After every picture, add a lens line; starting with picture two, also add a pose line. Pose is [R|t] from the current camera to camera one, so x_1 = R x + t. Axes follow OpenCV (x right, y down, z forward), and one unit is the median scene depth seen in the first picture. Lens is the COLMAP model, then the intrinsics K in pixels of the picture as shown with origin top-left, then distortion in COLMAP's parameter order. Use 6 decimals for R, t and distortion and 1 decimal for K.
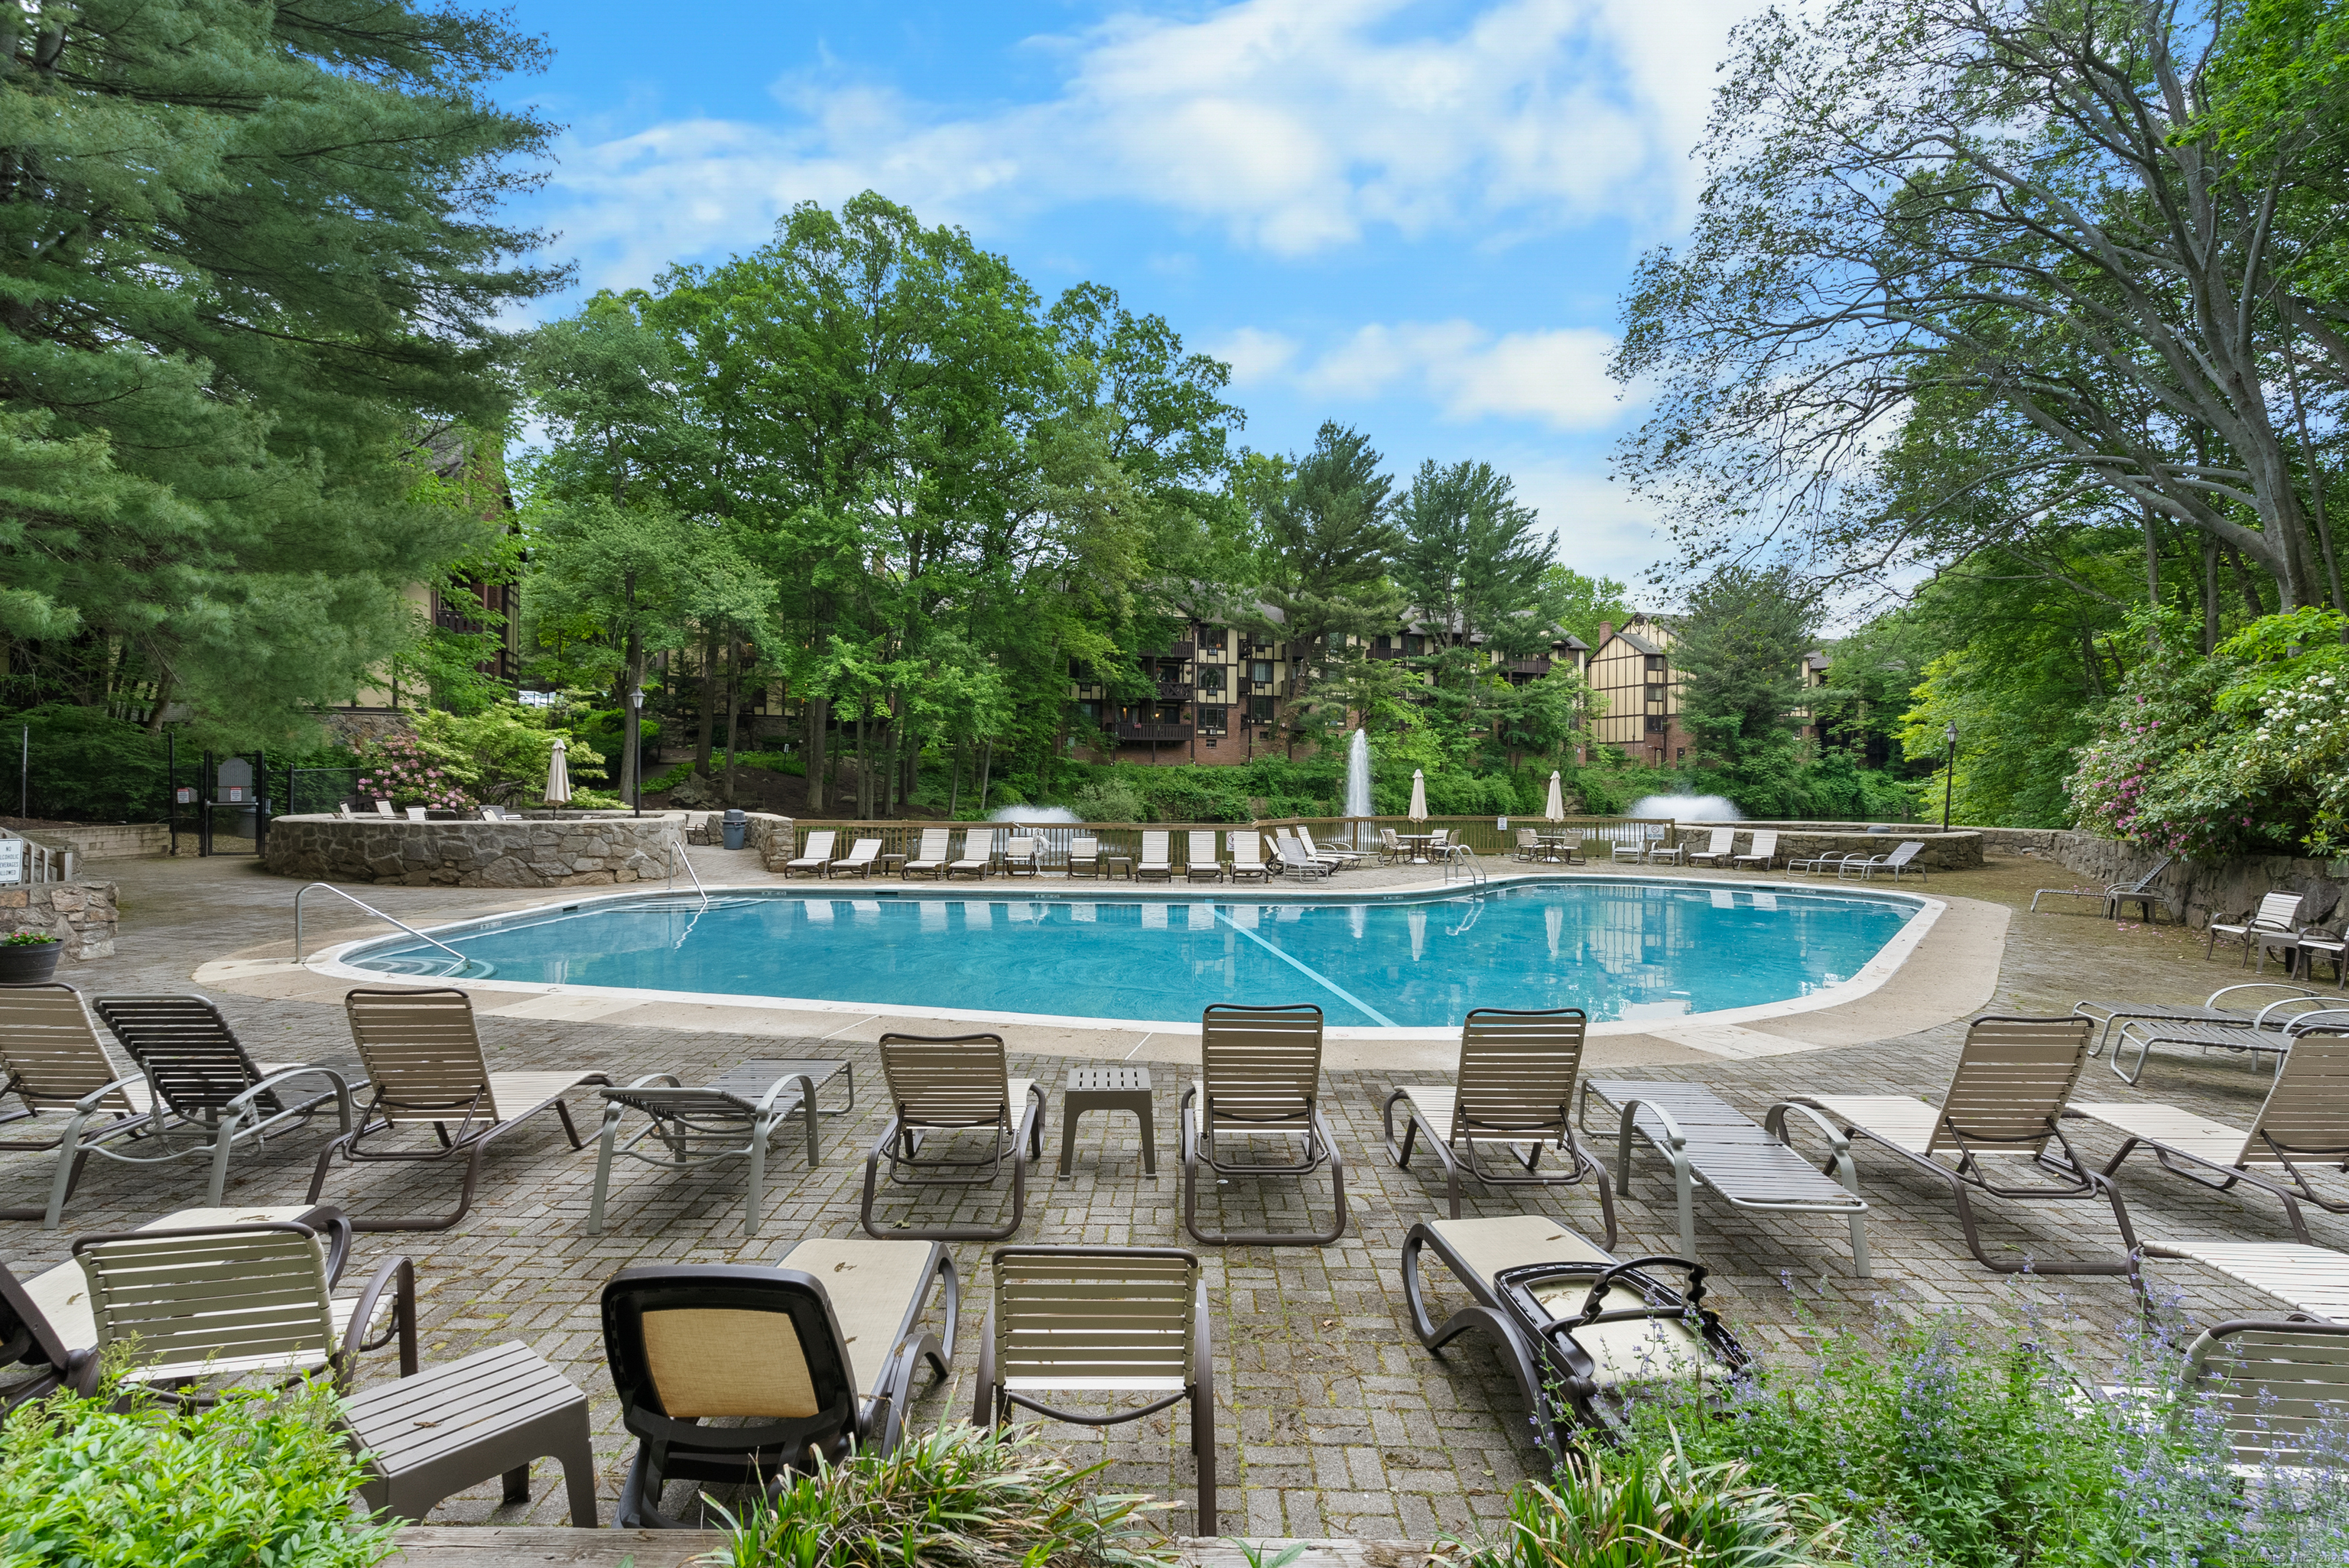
lens RADIAL K [[1159.7, 0, 1179.1], [0, 1159.7, 795.8], [0, 0, 1]] dist [0.000809, 0.000022]
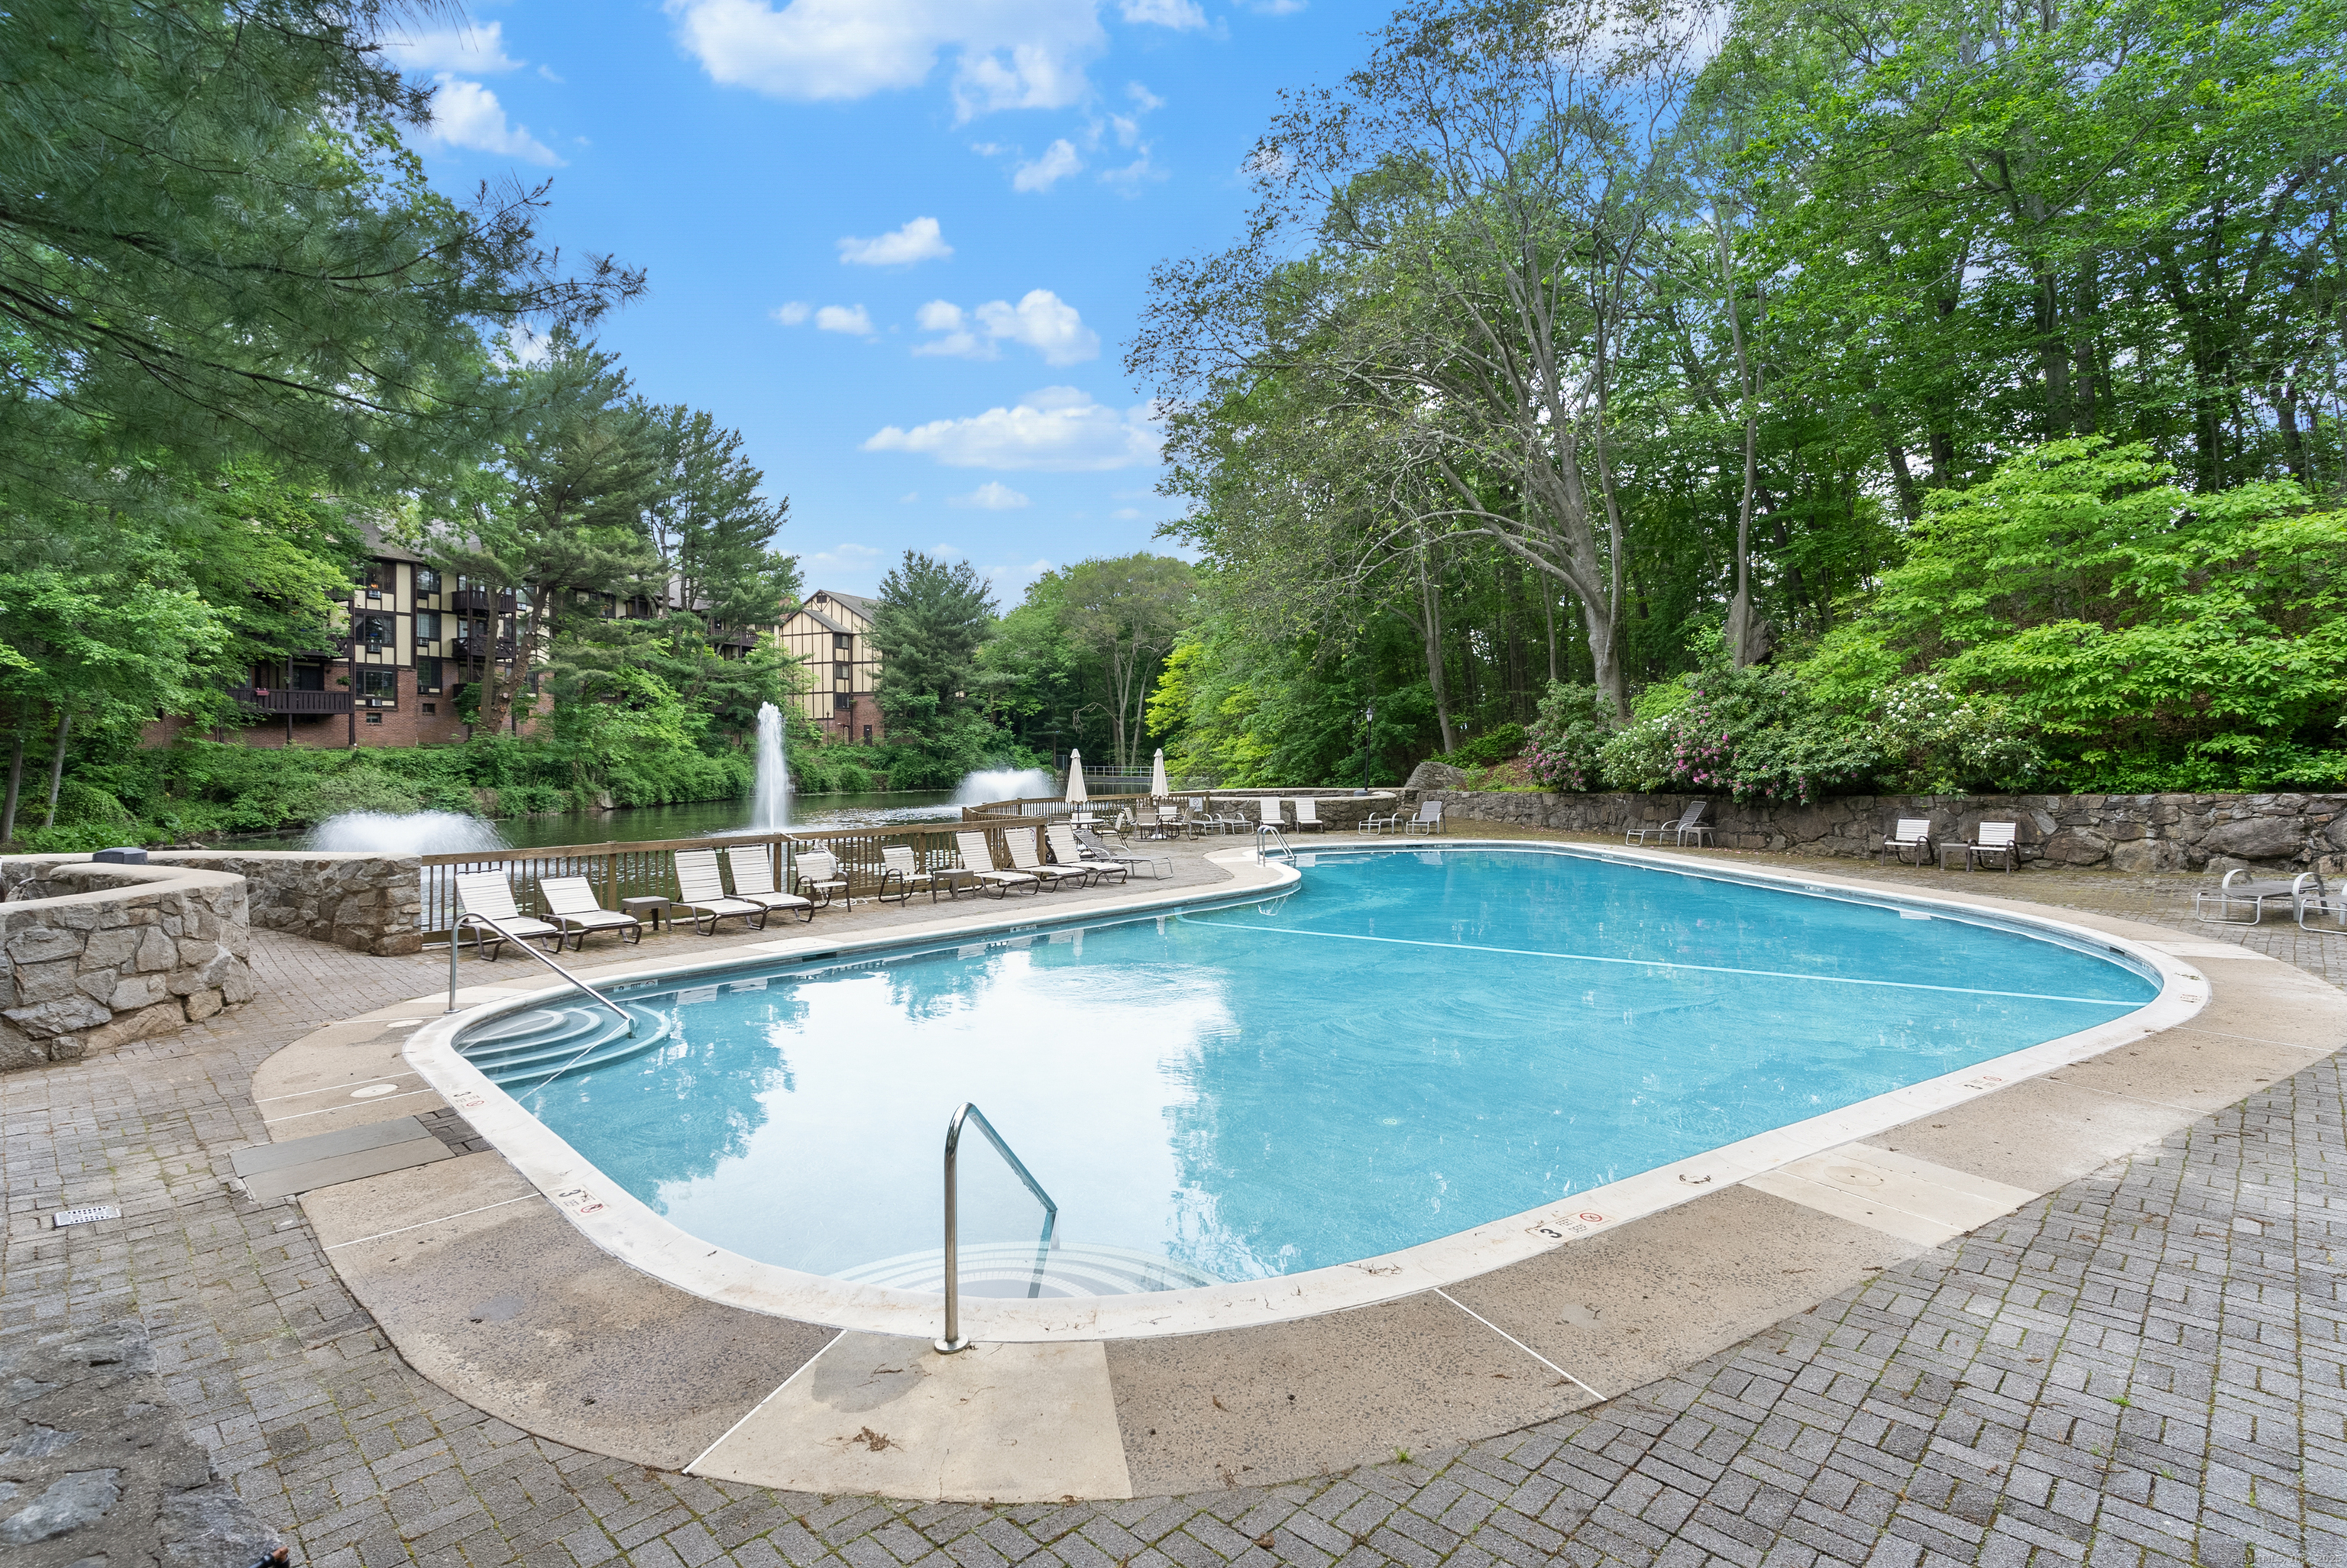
lens RADIAL K [[1158.7, 0, 1175.9], [0, 1158.7, 760.7], [0, 0, 1]] dist [0.000809, 0.000022]
pose [[0.679114, -0.021054, 0.733730, -0.166580], [0.028657, 0.999587, 0.002159, -0.005122], [-0.733473, 0.019560, 0.679437, 0.123768]]
